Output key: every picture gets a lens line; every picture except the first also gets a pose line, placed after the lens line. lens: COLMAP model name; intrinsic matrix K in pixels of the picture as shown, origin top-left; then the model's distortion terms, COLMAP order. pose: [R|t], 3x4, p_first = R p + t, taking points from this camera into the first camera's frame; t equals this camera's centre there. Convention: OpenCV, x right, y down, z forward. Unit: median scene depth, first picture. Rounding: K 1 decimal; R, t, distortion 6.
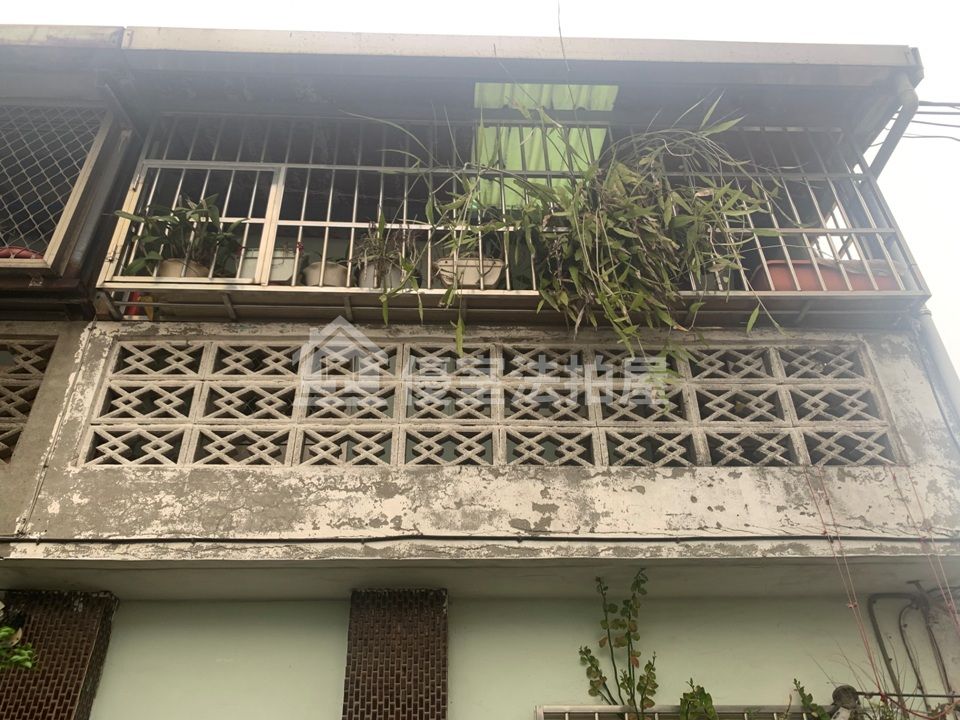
lens RADIAL K [[737.7, 0, 479.0], [0, 737.7, 346.3], [0, 0, 1]] dist [0.029537, -0.040309]
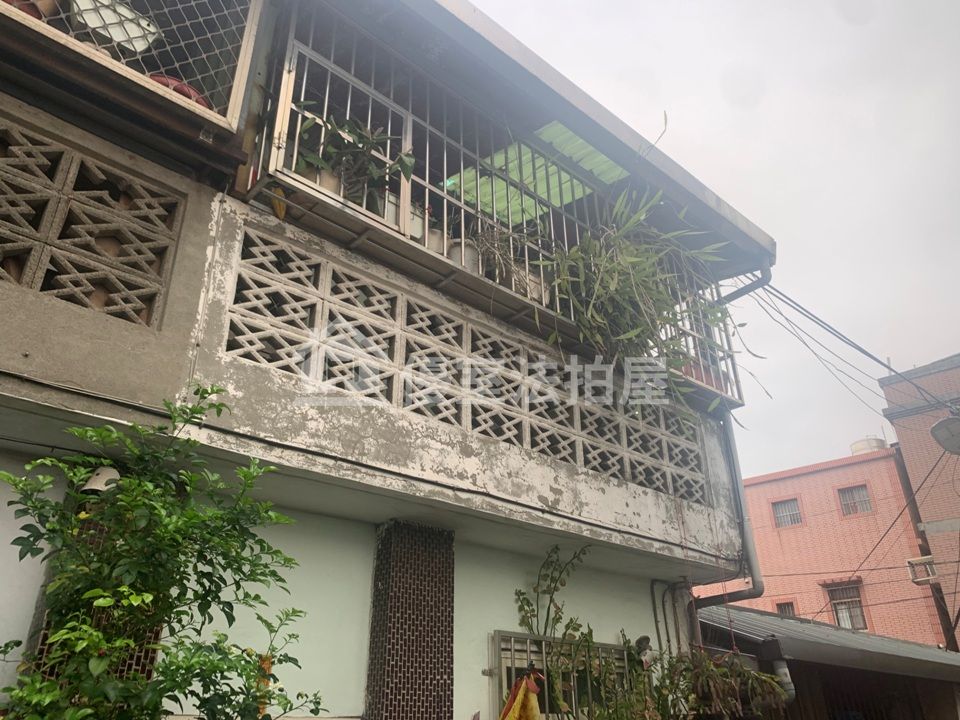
lens RADIAL K [[737.7, 0, 469.3], [0, 737.7, 347.1], [0, 0, 1]] dist [0.029537, -0.040309]
pose [[0.772435, 0.306928, 0.556003, -0.836548], [-0.366130, 0.930550, -0.005036, 0.042125], [-0.518935, -0.199680, 0.831165, 0.032038]]
